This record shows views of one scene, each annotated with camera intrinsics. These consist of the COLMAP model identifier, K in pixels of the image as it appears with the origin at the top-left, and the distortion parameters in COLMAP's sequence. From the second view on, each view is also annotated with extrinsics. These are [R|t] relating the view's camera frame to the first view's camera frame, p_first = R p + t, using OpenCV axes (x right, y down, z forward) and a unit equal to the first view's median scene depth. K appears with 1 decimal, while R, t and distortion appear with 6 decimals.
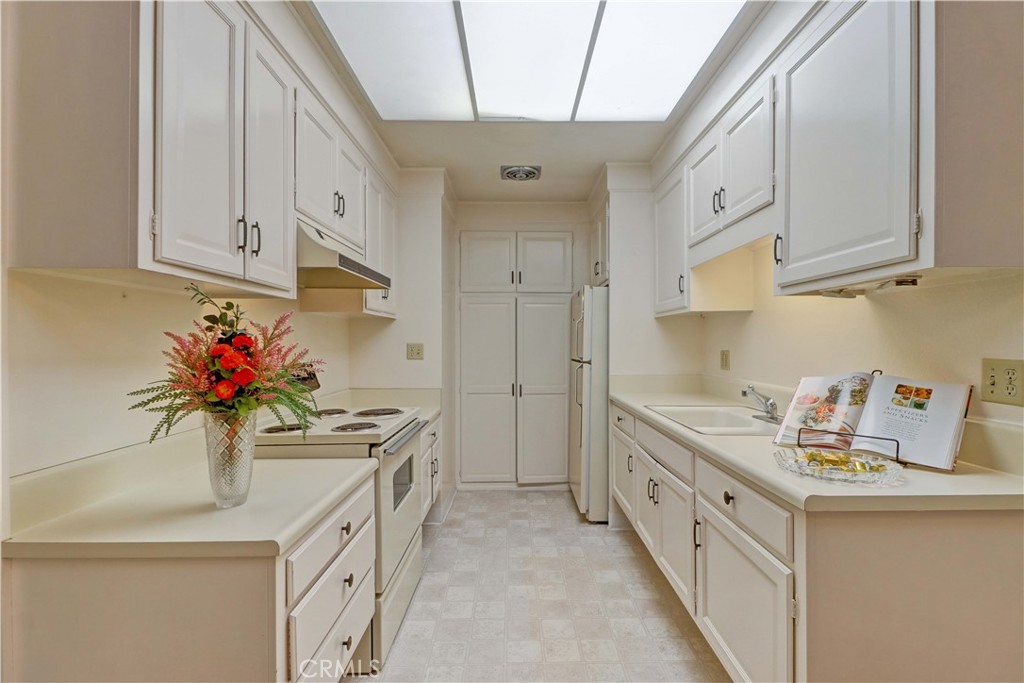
lens RADIAL K [[474.1, 0, 520.3], [0, 474.1, 332.2], [0, 0, 1]] dist [0.000982, -0.000365]
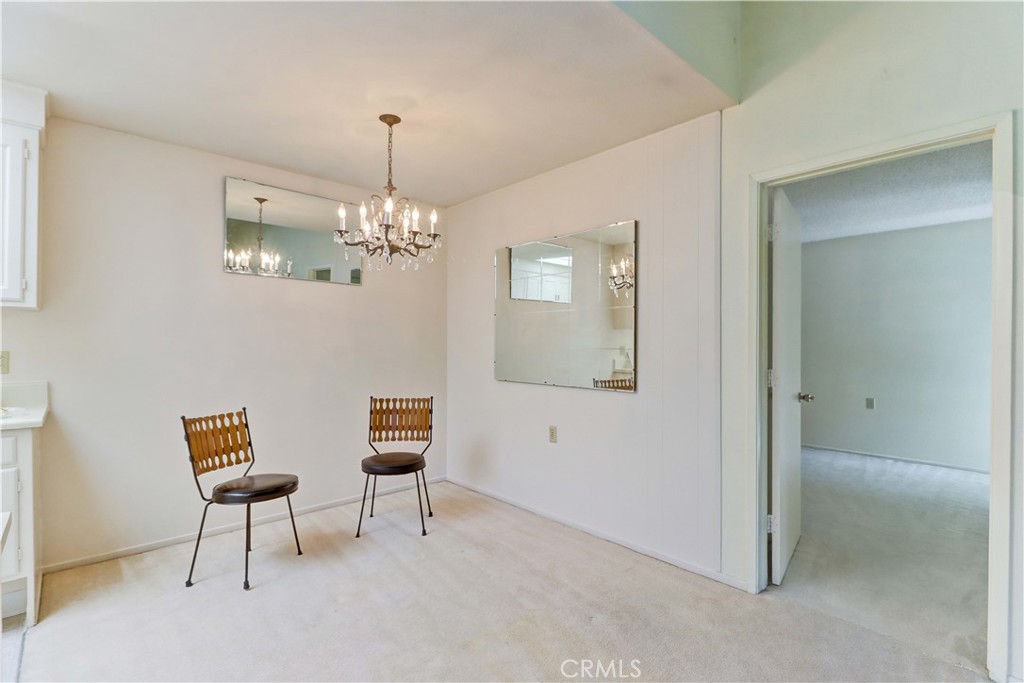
lens RADIAL K [[487.3, 0, 512.0], [0, 487.3, 341.5], [0, 0, 1]] dist [0.002535, 0.000084]
pose [[-0.668277, 0.005481, 0.743892, -2.094967], [0.004023, 0.999985, -0.003755, 0.032570], [-0.743902, 0.000483, -0.668289, 0.839777]]
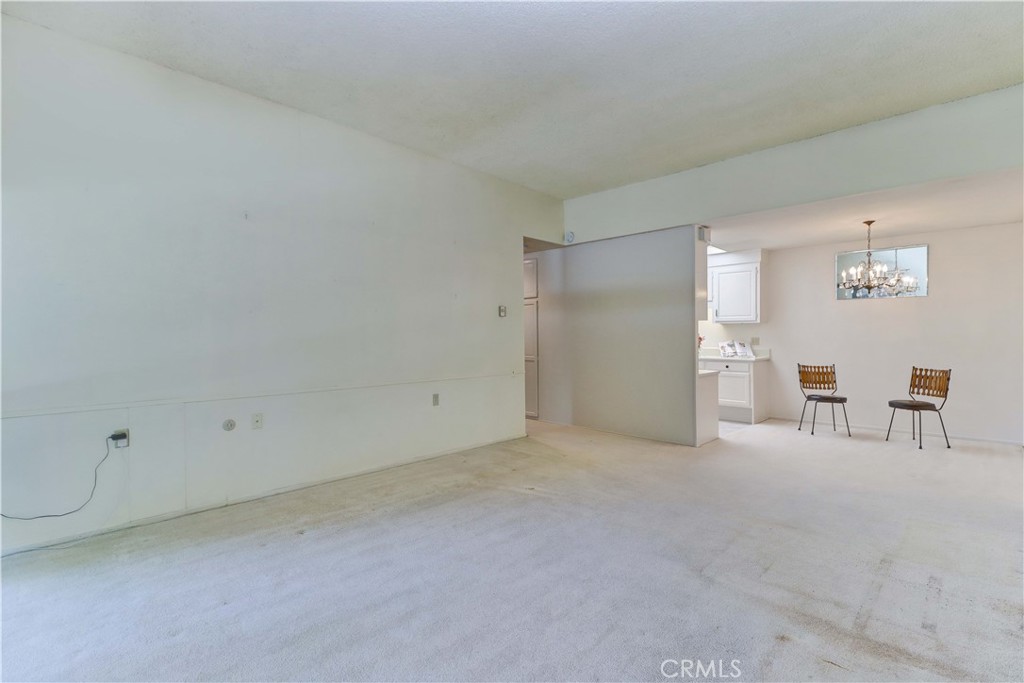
lens RADIAL K [[474.1, 0, 520.3], [0, 474.1, 332.2], [0, 0, 1]] dist [0.000982, -0.000365]
pose [[0.709612, -0.000156, 0.704592, -5.585767], [0.006427, 0.999960, -0.006251, 0.011817], [-0.704563, 0.008964, 0.709585, -1.176435]]
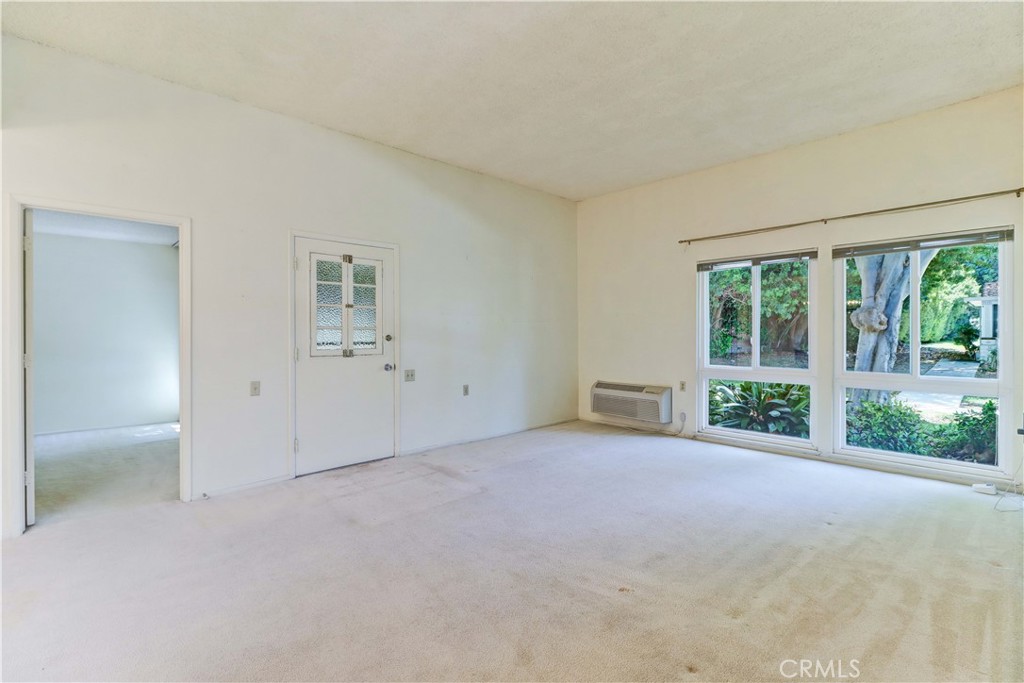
lens RADIAL K [[474.1, 0, 520.3], [0, 474.1, 332.2], [0, 0, 1]] dist [0.000982, -0.000365]
pose [[-0.729911, -0.000285, -0.683542, -1.458613], [-0.000299, 1.000000, -0.000097, 0.026149], [0.683542, 0.000133, -0.729911, 2.301610]]
